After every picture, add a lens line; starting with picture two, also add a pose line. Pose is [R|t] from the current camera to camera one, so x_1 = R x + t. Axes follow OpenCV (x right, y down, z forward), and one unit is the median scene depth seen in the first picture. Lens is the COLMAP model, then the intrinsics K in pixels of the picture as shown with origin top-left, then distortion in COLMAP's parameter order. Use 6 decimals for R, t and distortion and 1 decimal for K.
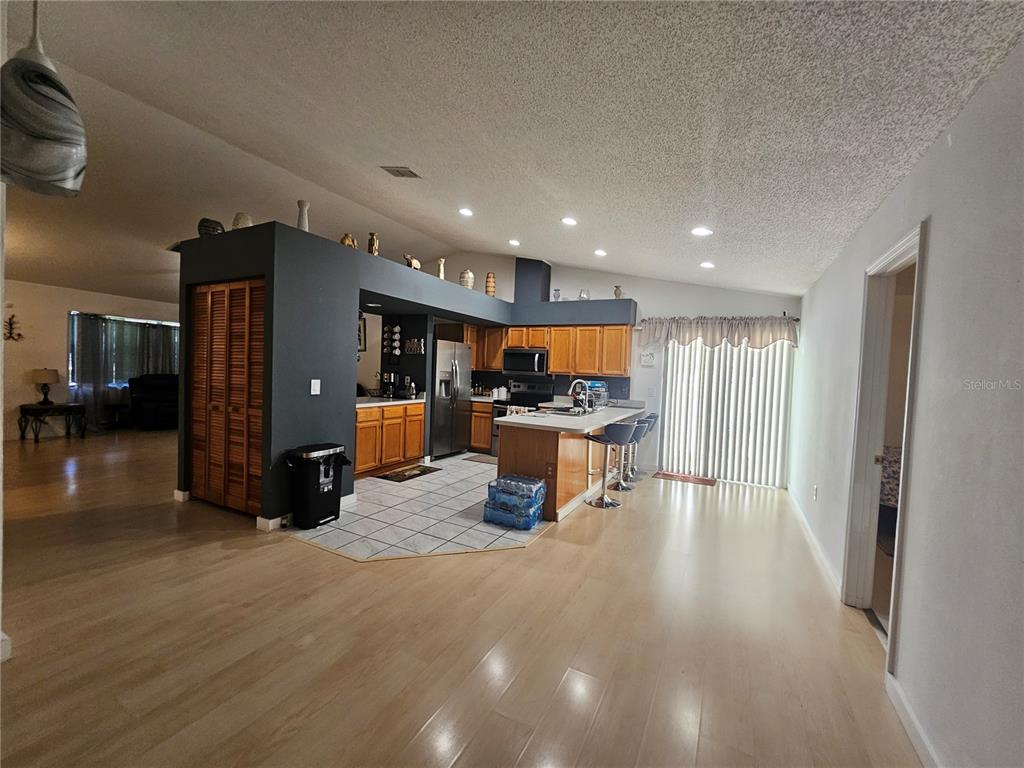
lens RADIAL K [[416.7, 0, 513.2], [0, 416.7, 384.8], [0, 0, 1]] dist [-0.003571, -0.000579]
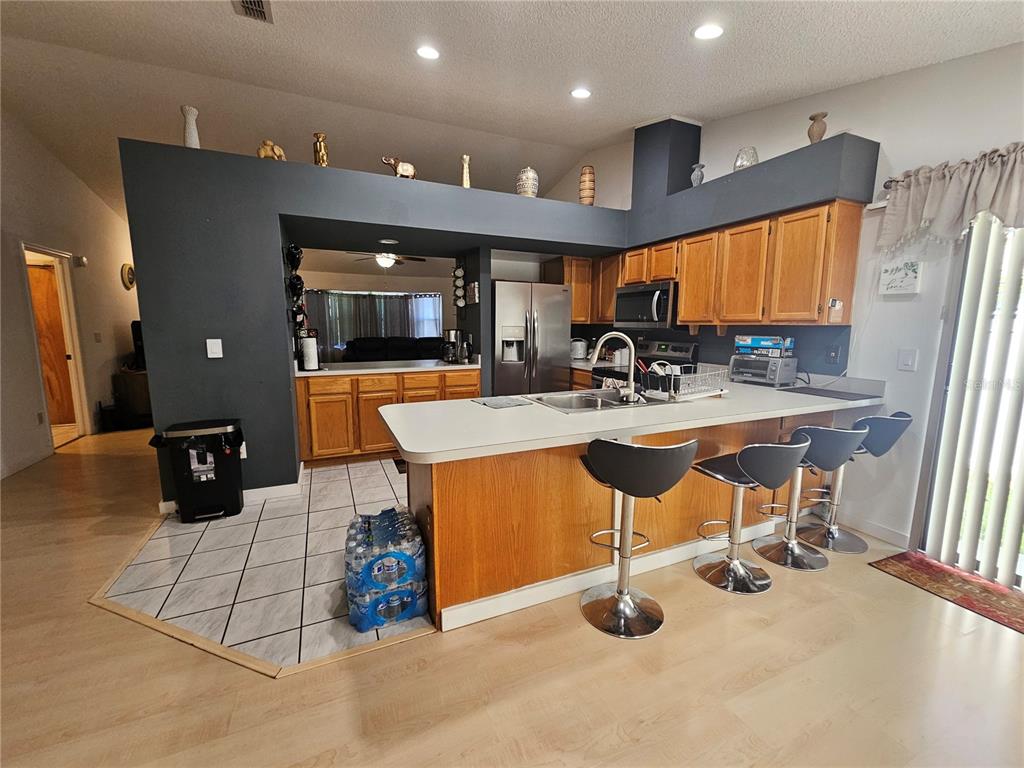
lens RADIAL K [[416.7, 0, 513.2], [0, 416.7, 384.8], [0, 0, 1]] dist [-0.003571, -0.000579]
pose [[0.784911, 0.052967, -0.617341, 0.285060], [0.005148, 0.995748, 0.091979, 0.002452], [0.619588, -0.075374, 0.781300, 0.441396]]
